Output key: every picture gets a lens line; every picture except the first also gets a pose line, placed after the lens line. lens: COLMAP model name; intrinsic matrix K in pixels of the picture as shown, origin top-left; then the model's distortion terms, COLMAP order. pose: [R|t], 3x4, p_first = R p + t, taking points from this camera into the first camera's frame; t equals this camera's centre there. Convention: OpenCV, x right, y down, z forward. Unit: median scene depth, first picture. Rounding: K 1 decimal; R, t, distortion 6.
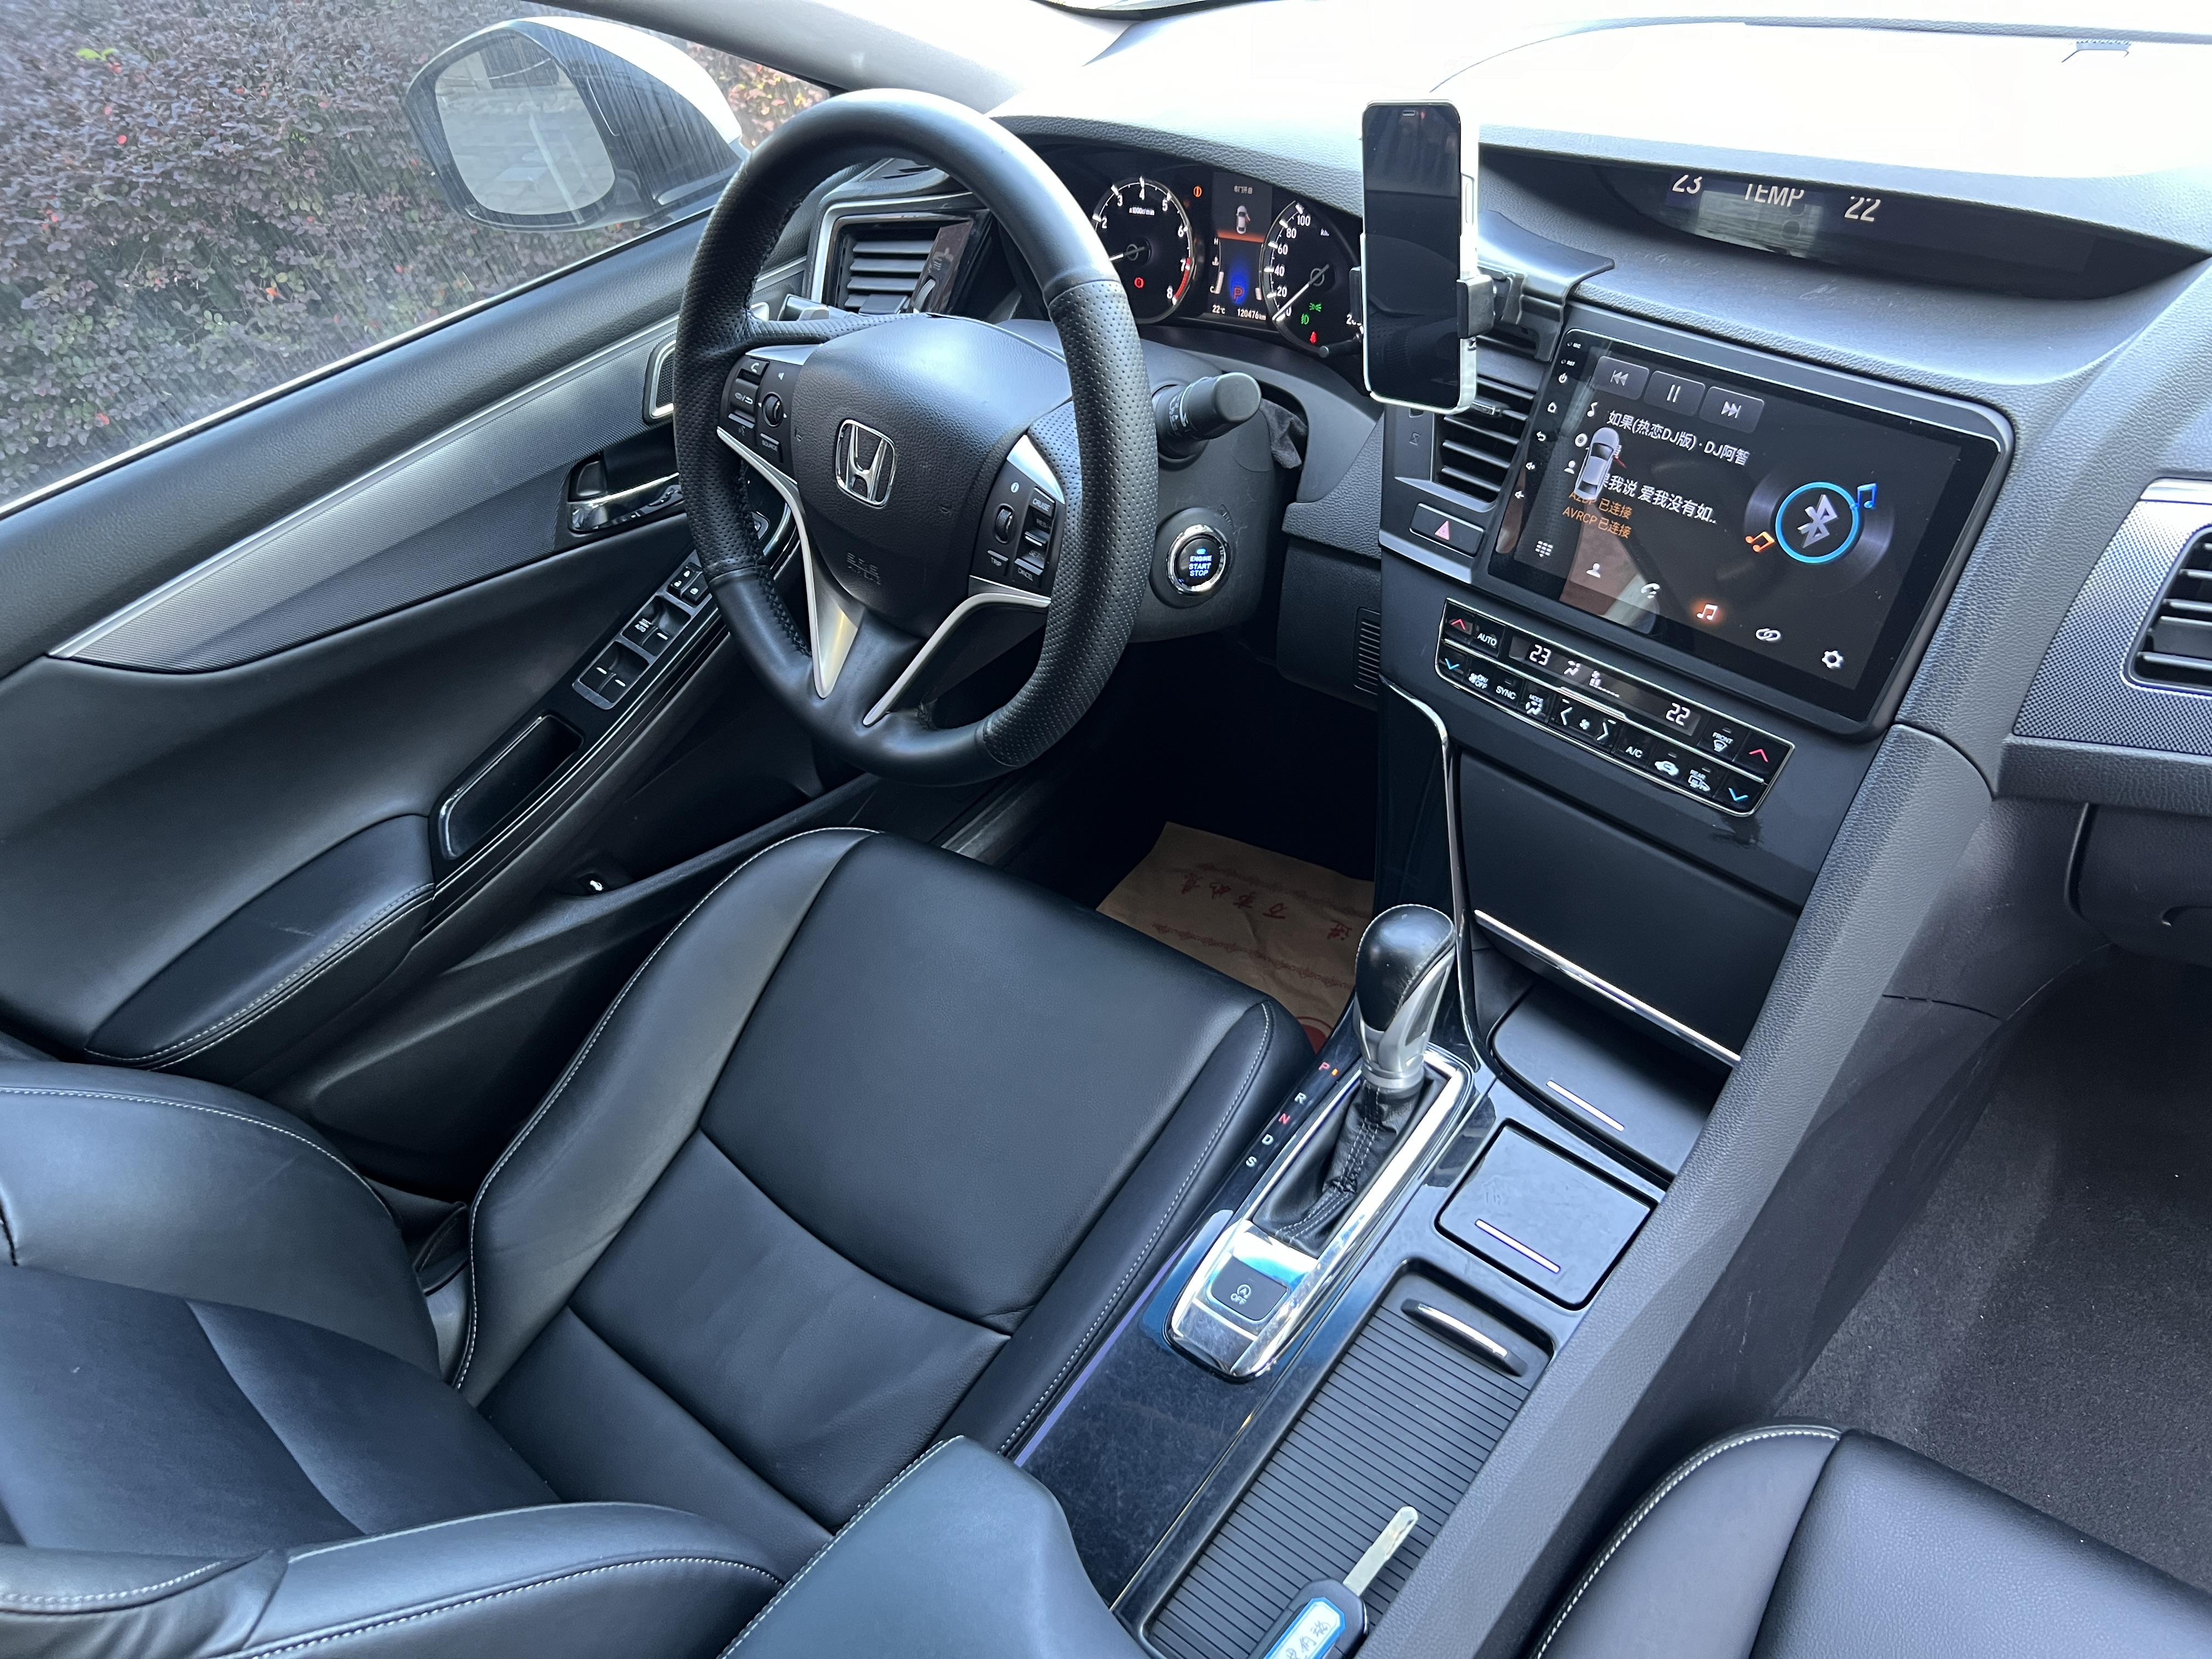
lens RADIAL K [[1678.0, 0, 1108.2], [0, 1678.0, 861.7], [0, 0, 1]] dist [0.007152, 0.004000]
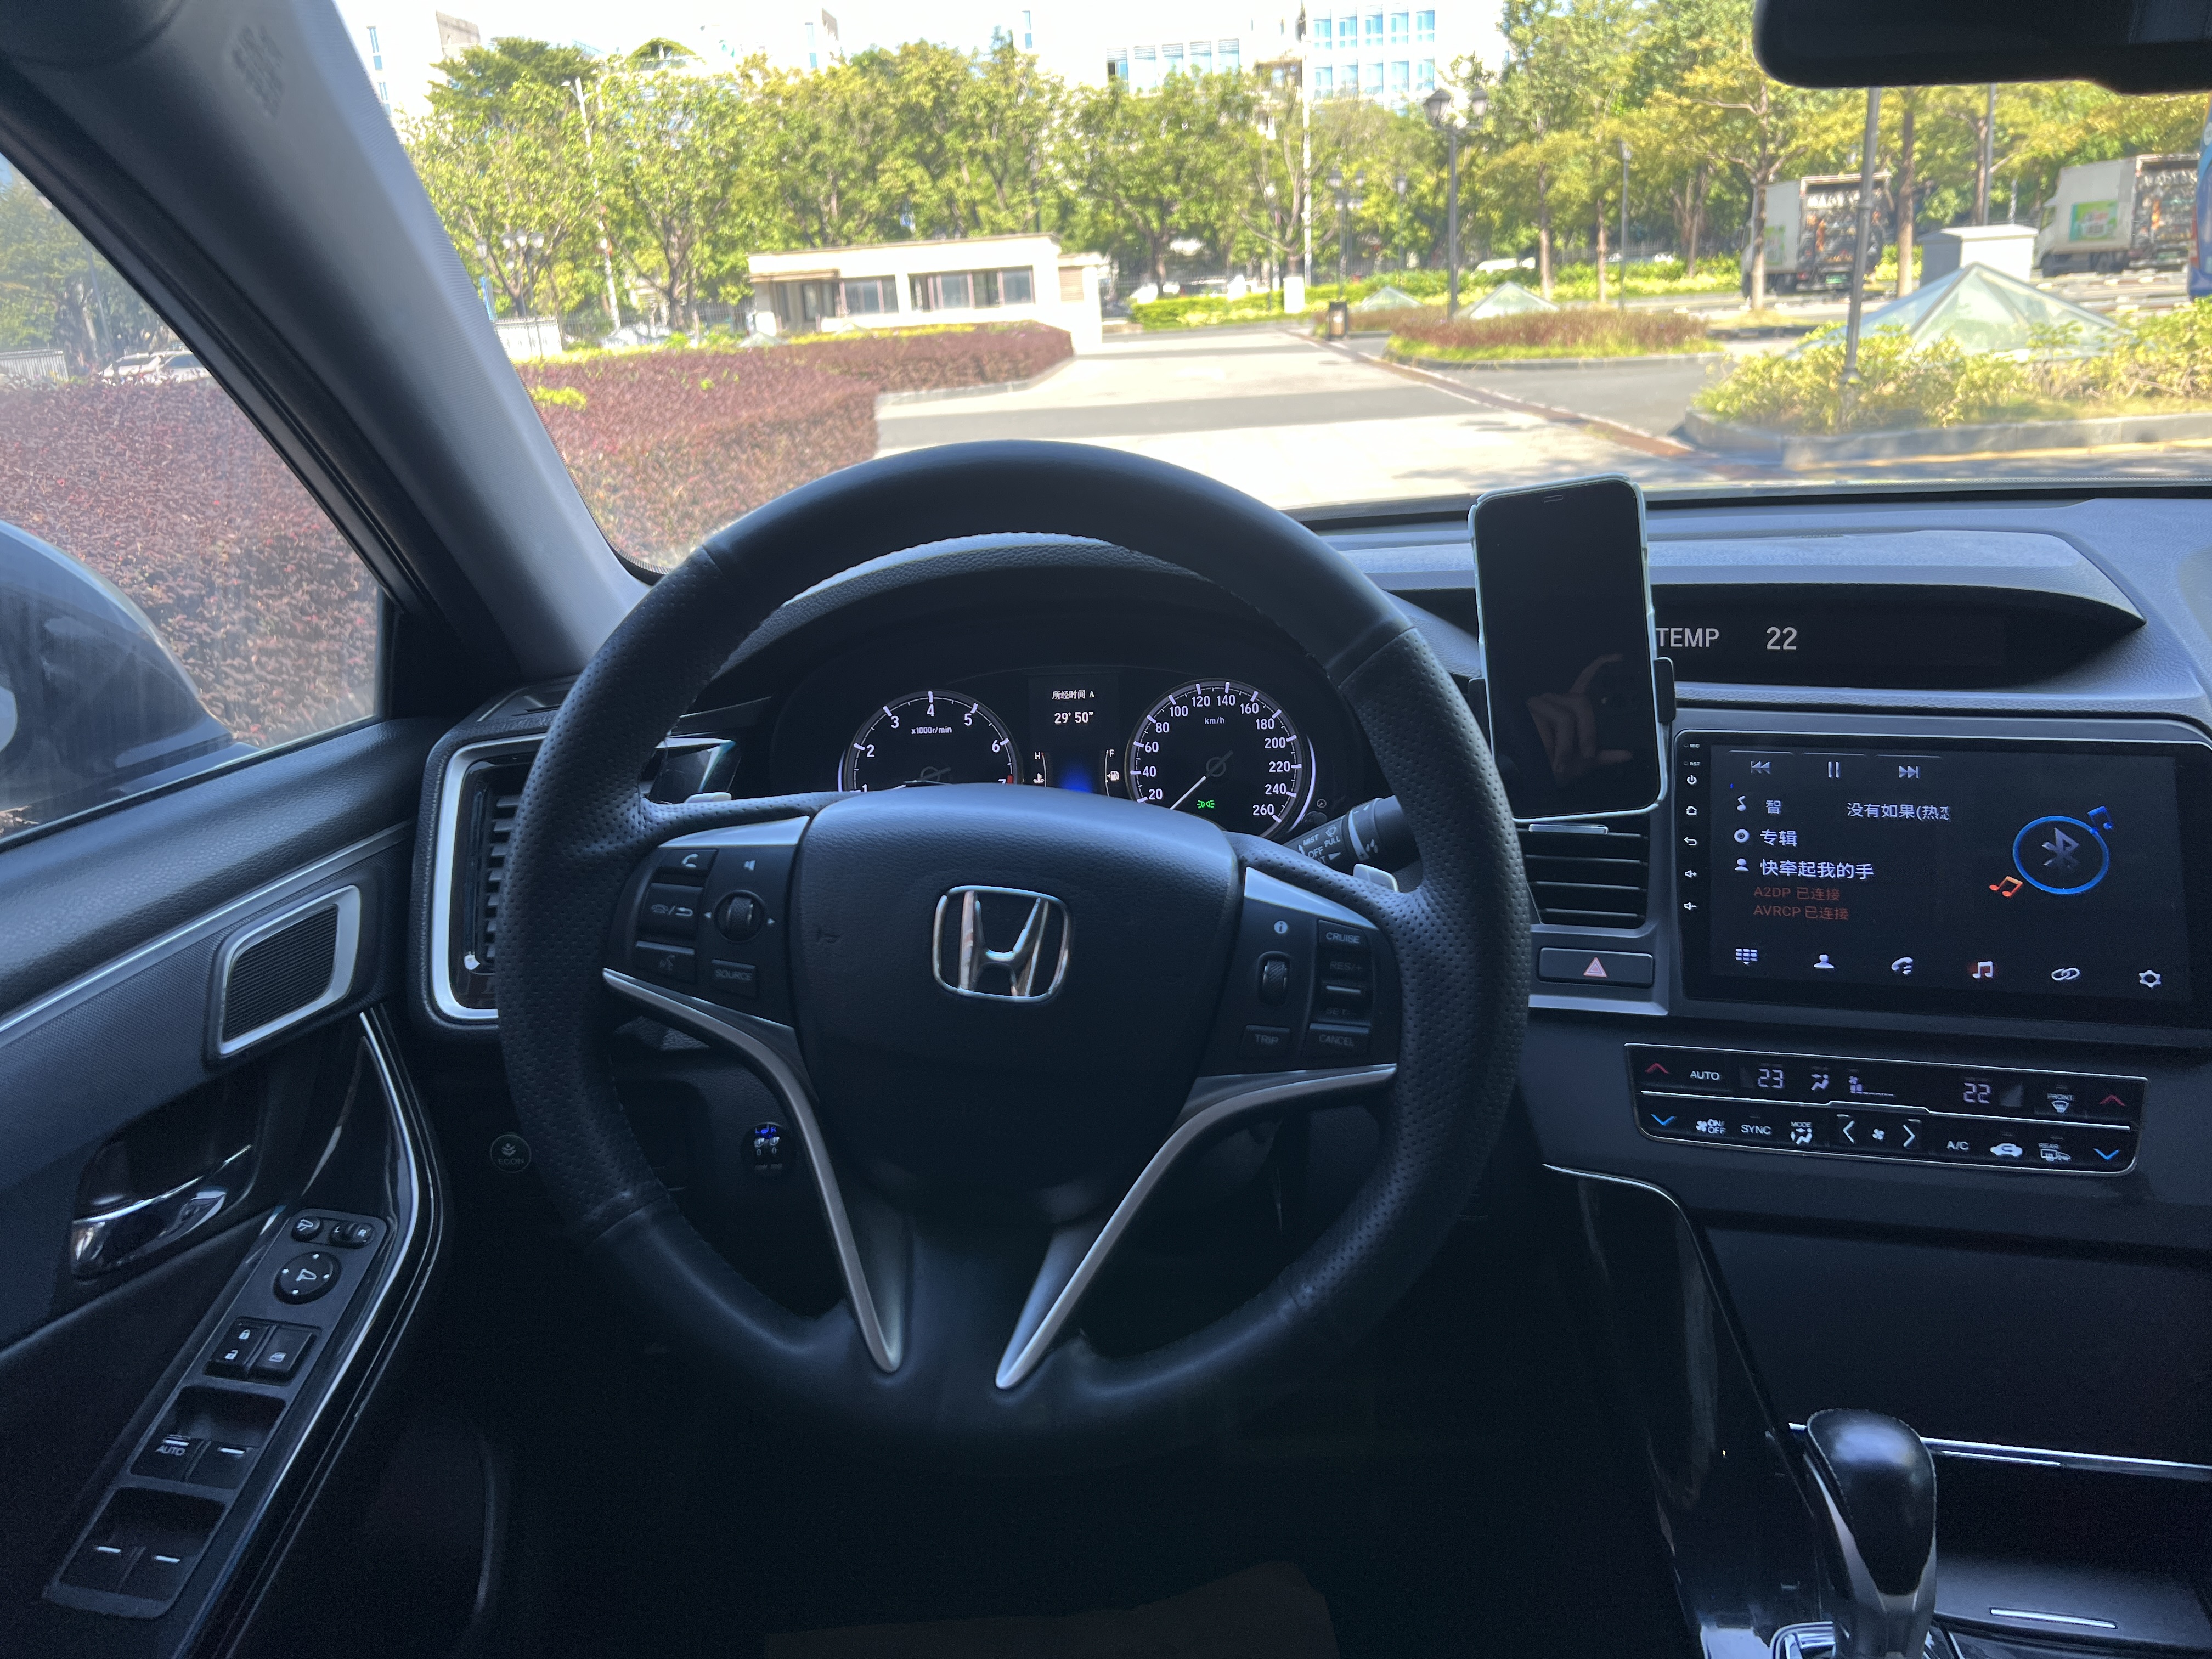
lens RADIAL K [[1678.0, 0, 1108.2], [0, 1678.0, 861.7], [0, 0, 1]] dist [0.007152, 0.004000]
pose [[0.780790, -0.037044, 0.623694, -0.515540], [0.319885, 0.881185, -0.348119, -0.030392], [-0.536694, 0.471318, 0.699870, 0.520098]]
